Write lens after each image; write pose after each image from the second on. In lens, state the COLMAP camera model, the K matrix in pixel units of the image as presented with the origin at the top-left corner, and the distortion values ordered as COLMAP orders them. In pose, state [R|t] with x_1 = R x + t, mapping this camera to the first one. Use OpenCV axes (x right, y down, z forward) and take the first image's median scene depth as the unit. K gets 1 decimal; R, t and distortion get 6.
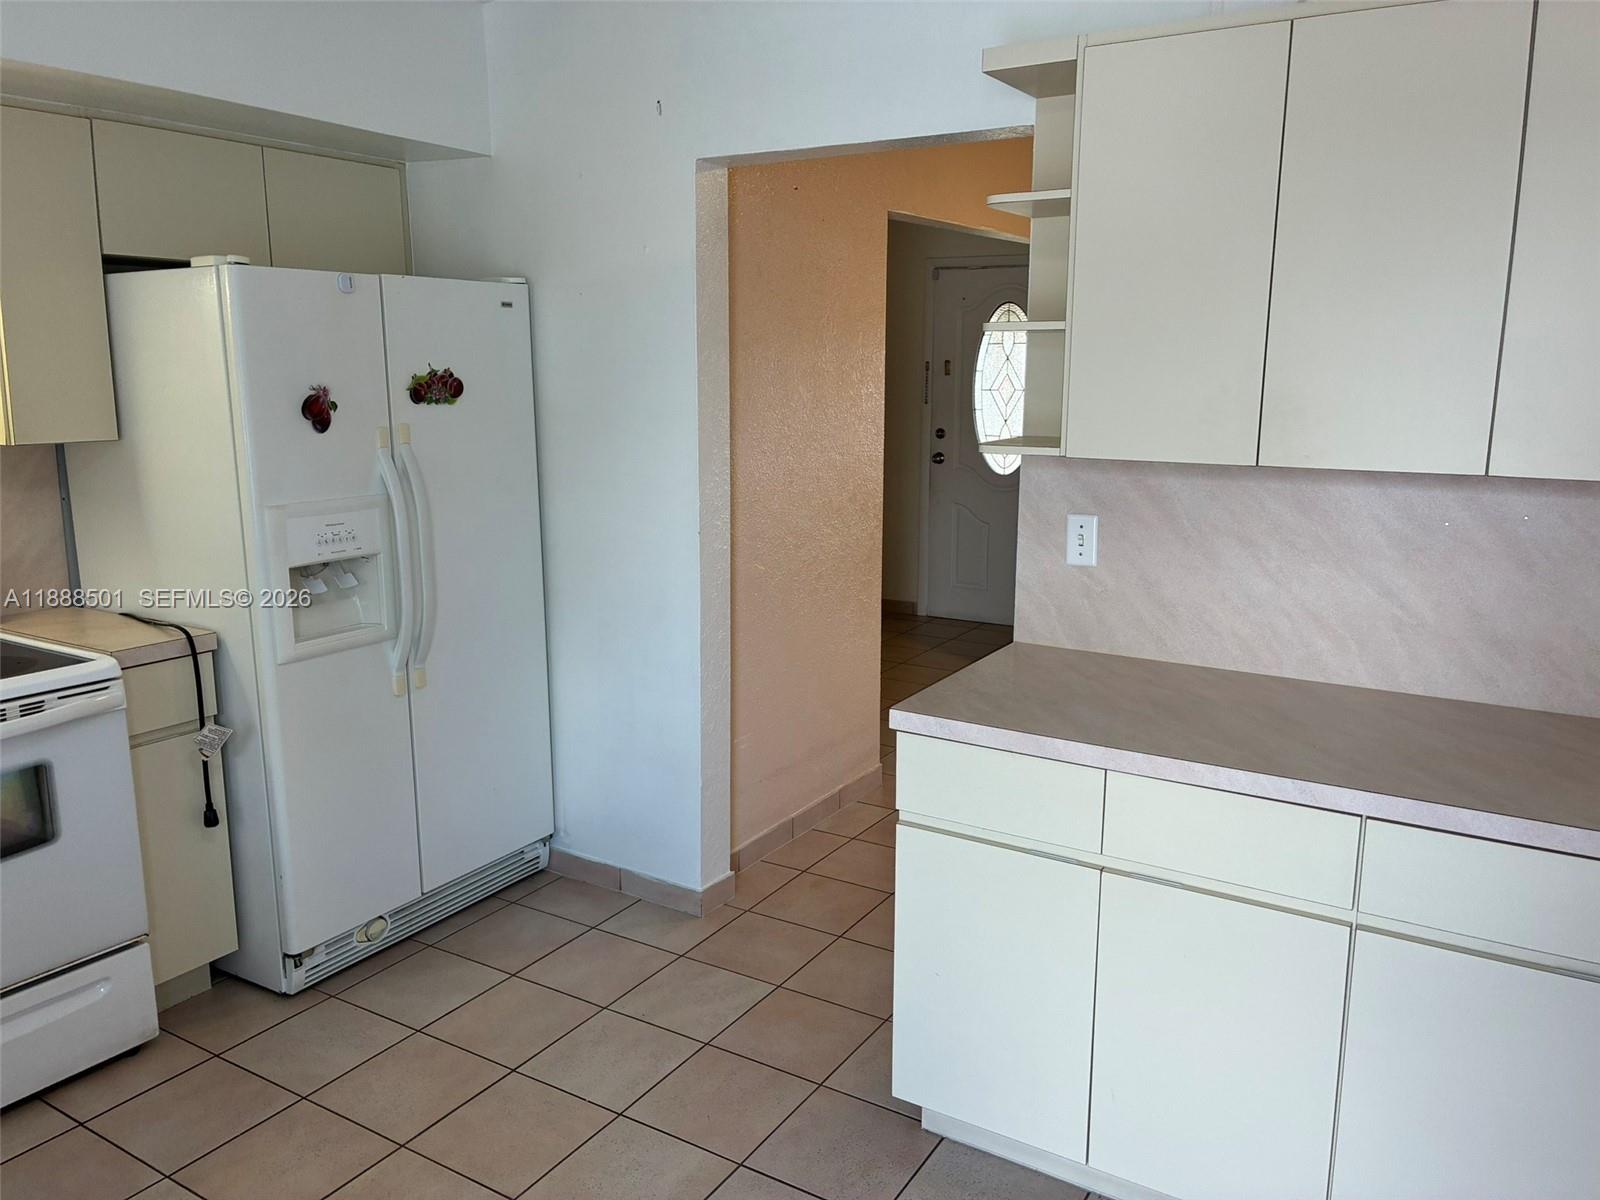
lens RADIAL K [[1212.1, 0, 812.7], [0, 1212.1, 612.6], [0, 0, 1]] dist [0.043946, -0.057816]
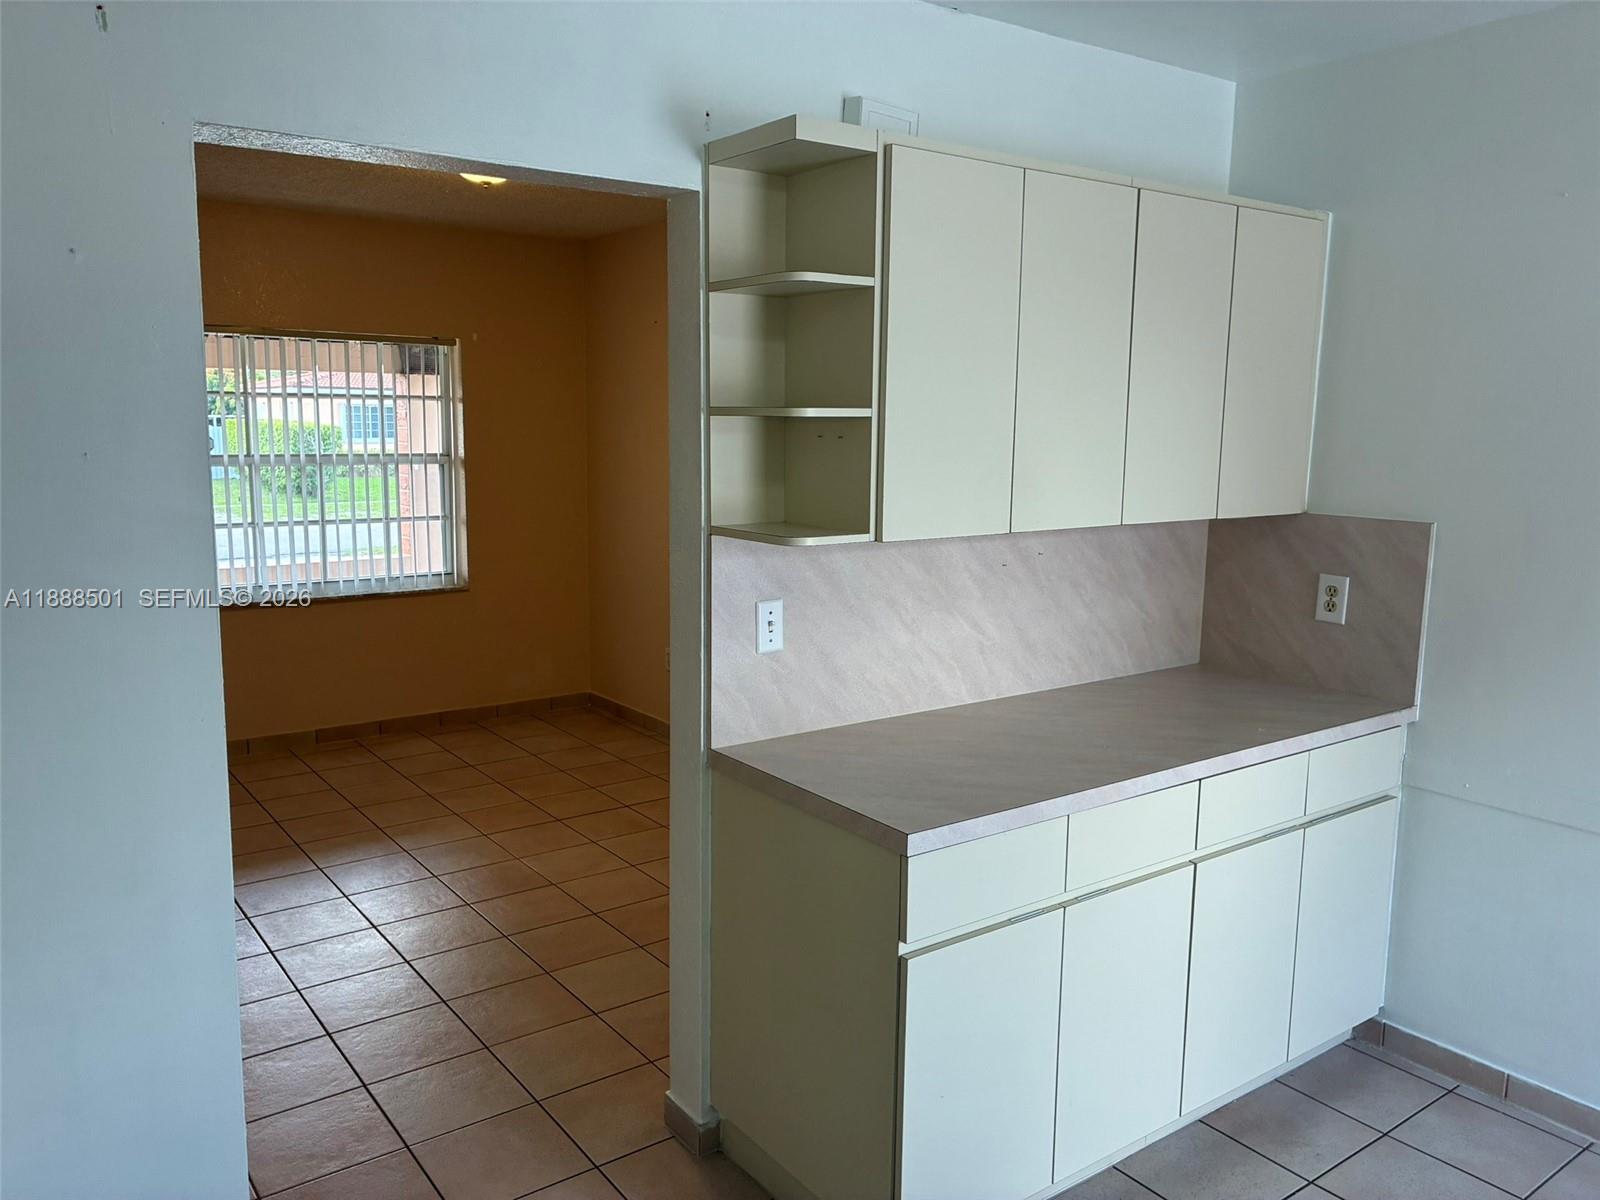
lens RADIAL K [[1212.1, 0, 792.6], [0, 1212.1, 599.7], [0, 0, 1]] dist [0.043946, -0.057816]
pose [[0.368841, -0.137284, 0.919299, -0.677139], [0.182309, 0.980507, 0.073278, -0.151910], [-0.911438, 0.140568, 0.386679, 0.618537]]
